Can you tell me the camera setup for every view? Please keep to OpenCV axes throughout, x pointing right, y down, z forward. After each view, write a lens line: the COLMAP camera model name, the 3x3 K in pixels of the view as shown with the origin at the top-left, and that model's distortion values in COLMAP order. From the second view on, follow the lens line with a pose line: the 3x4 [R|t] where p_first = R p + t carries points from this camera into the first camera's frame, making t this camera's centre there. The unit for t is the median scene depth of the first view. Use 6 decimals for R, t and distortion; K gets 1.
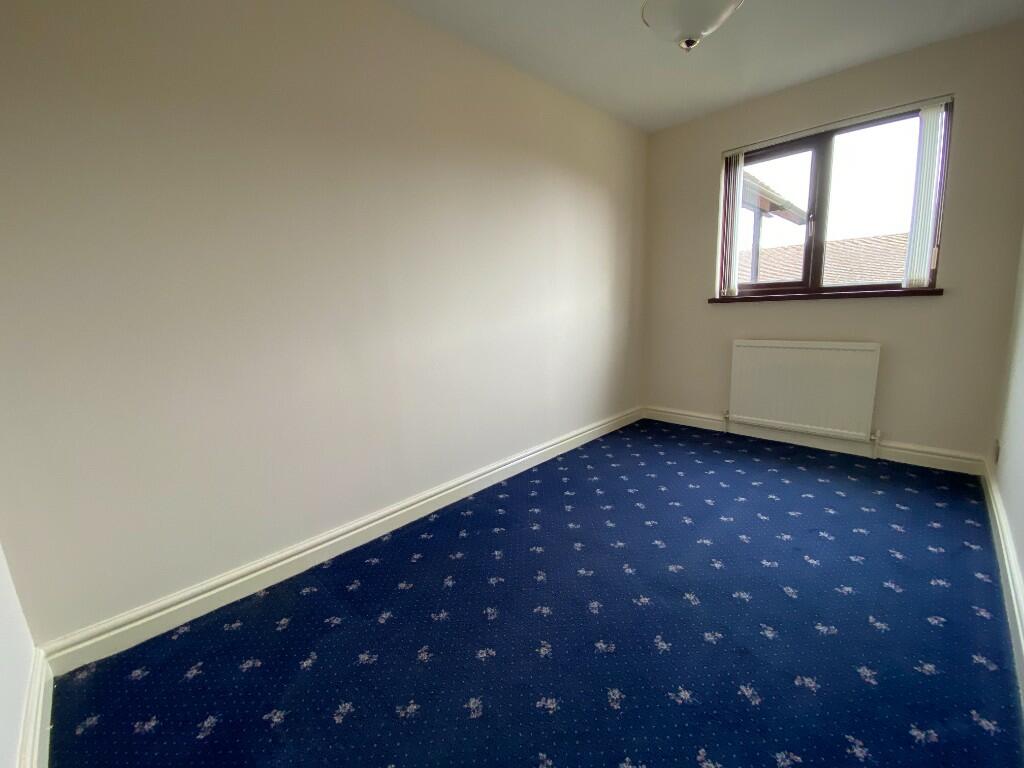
lens RADIAL K [[422.5, 0, 509.5], [0, 422.5, 377.1], [0, 0, 1]] dist [0.036187, -0.021263]
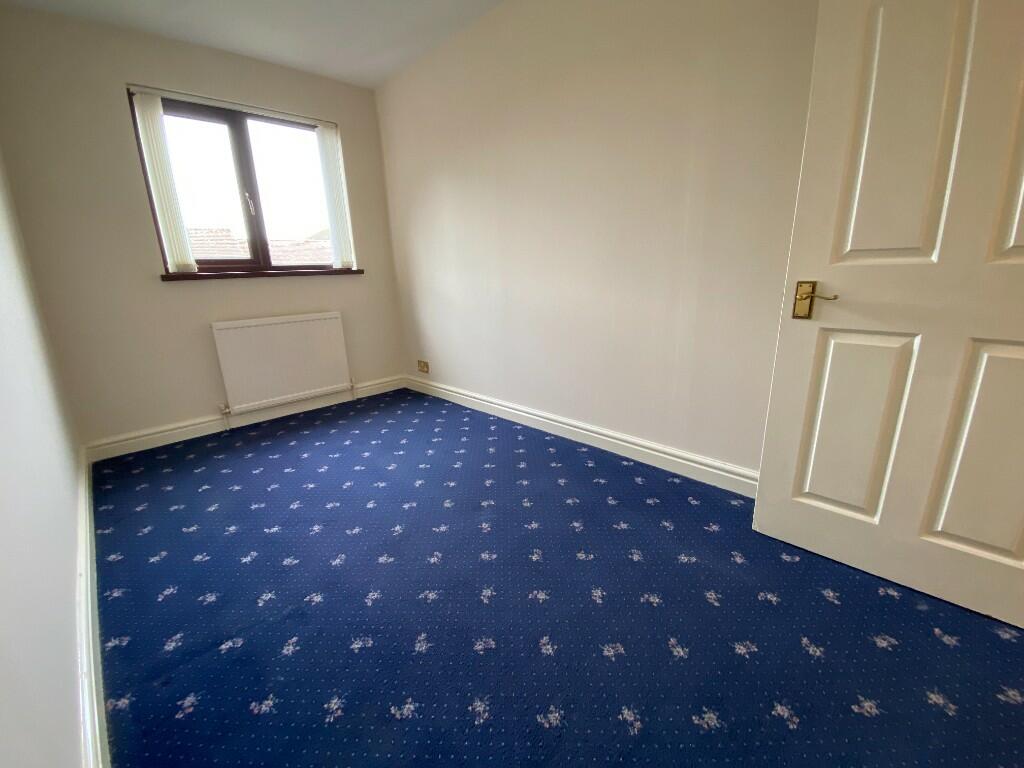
lens RADIAL K [[422.5, 0, 509.5], [0, 422.5, 377.1], [0, 0, 1]] dist [0.036187, -0.021263]
pose [[-0.005537, -0.202186, 0.979332, -0.416147], [0.200156, 0.959304, 0.199182, -0.041222], [-0.979748, 0.197122, 0.035157, 0.479354]]
